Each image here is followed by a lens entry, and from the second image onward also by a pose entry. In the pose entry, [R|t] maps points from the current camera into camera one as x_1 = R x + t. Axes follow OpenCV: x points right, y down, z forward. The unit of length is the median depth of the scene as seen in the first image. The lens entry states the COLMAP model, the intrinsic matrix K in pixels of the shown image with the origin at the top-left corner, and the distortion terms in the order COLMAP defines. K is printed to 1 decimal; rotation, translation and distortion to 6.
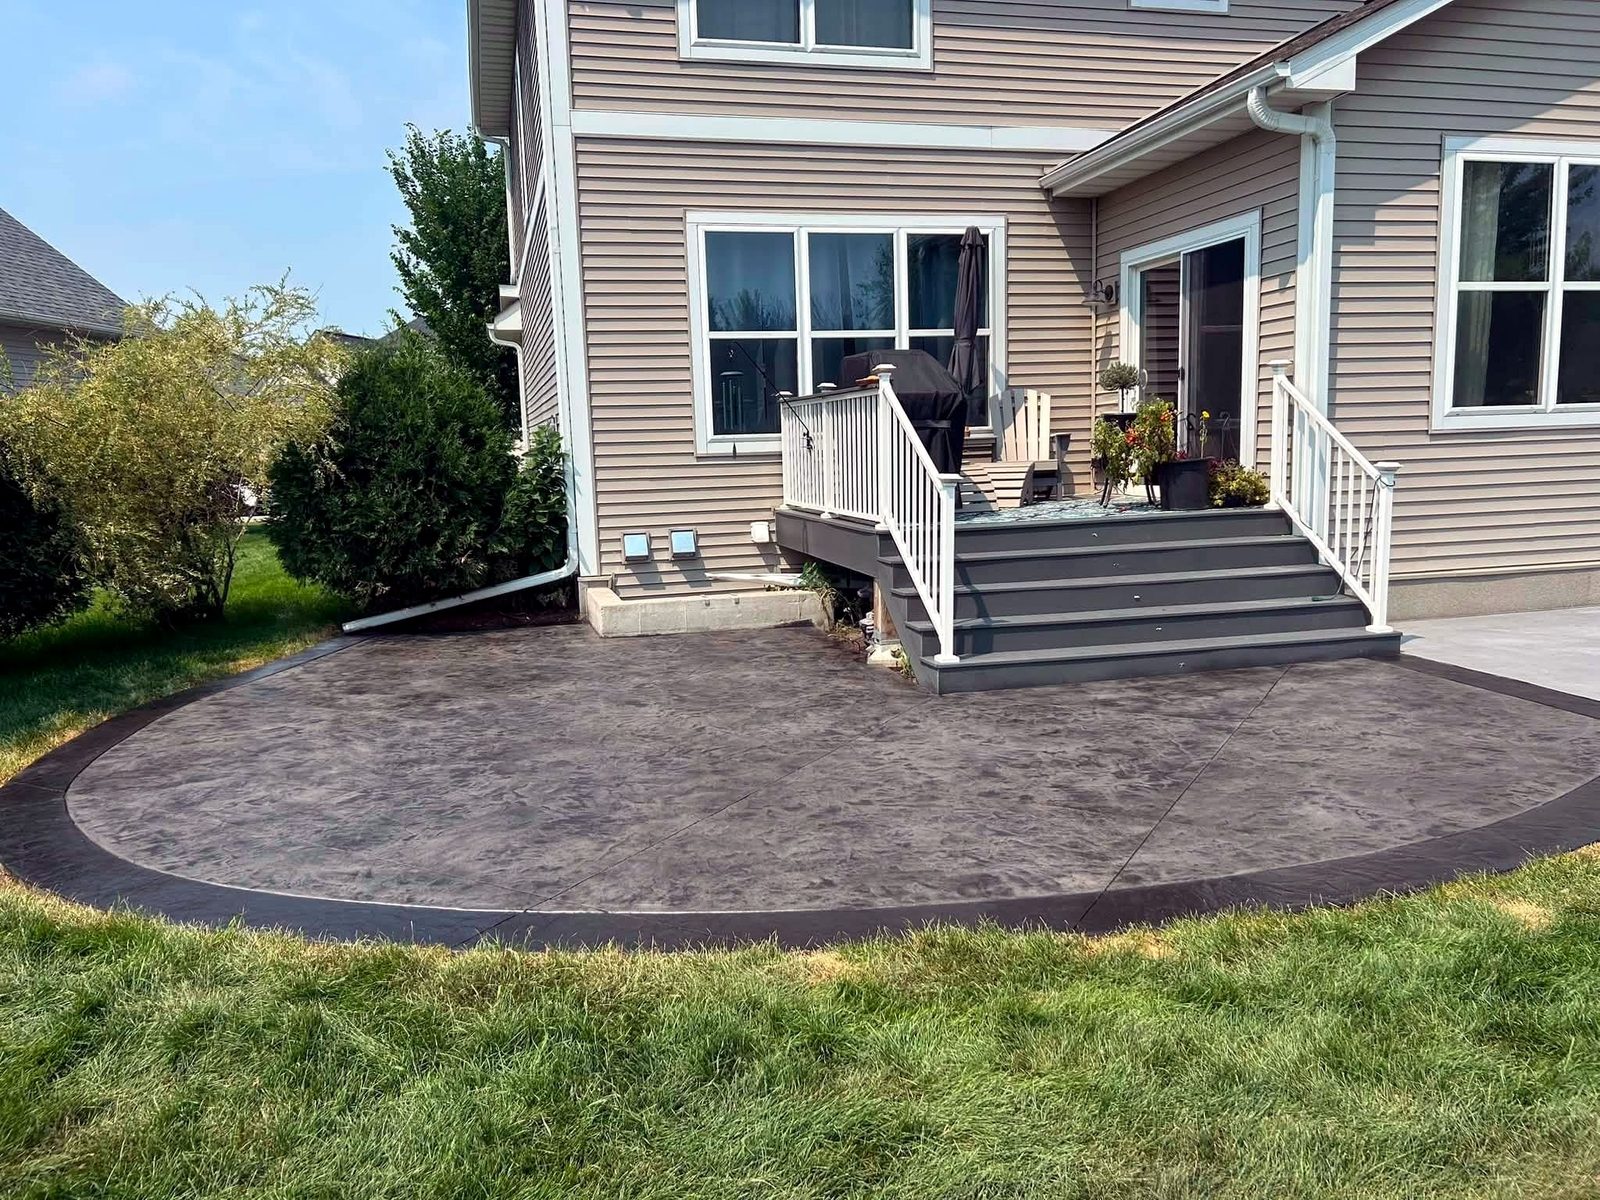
lens RADIAL K [[1193.7, 0, 798.7], [0, 1193.7, 598.6], [0, 0, 1]] dist [0.012902, 0.006770]
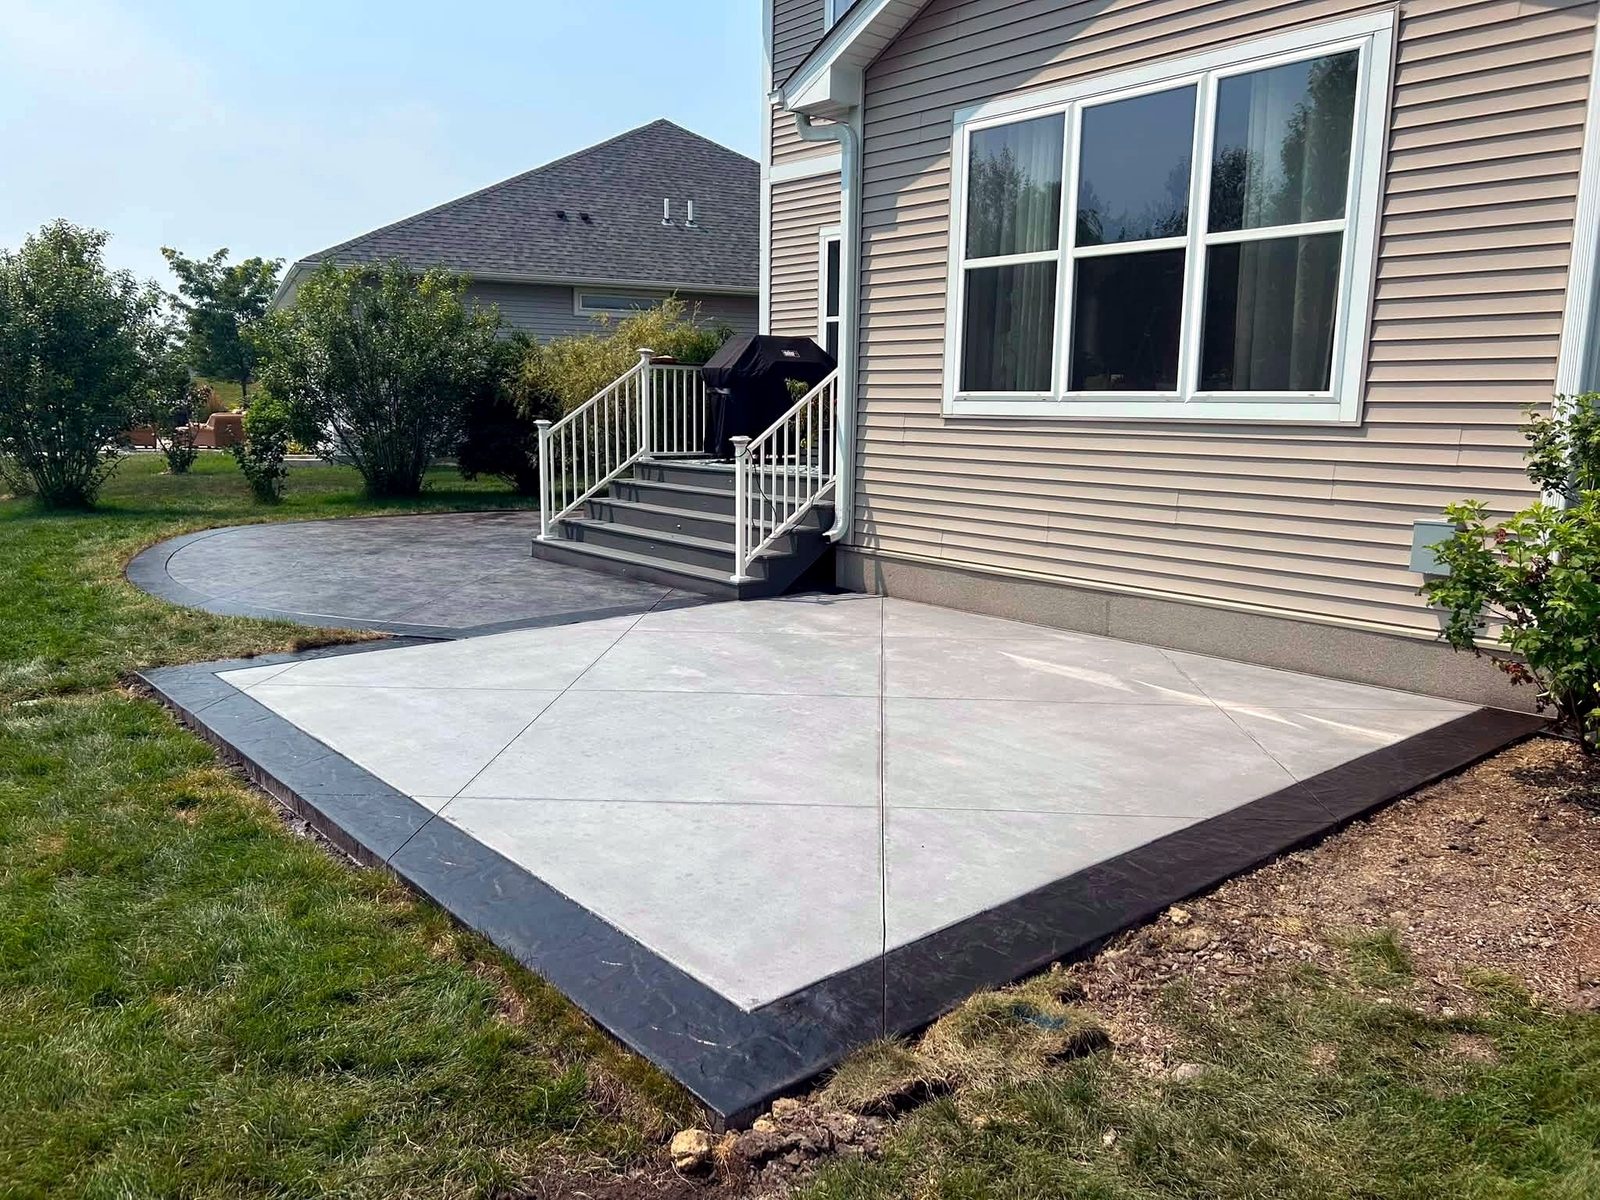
lens RADIAL K [[1193.7, 0, 797.1], [0, 1193.7, 602.8], [0, 0, 1]] dist [0.012902, 0.006770]
pose [[0.427754, 0.187095, -0.884320, 1.371444], [-0.139254, 0.980304, 0.140044, -0.109187], [0.893104, 0.063241, 0.445383, 0.467564]]
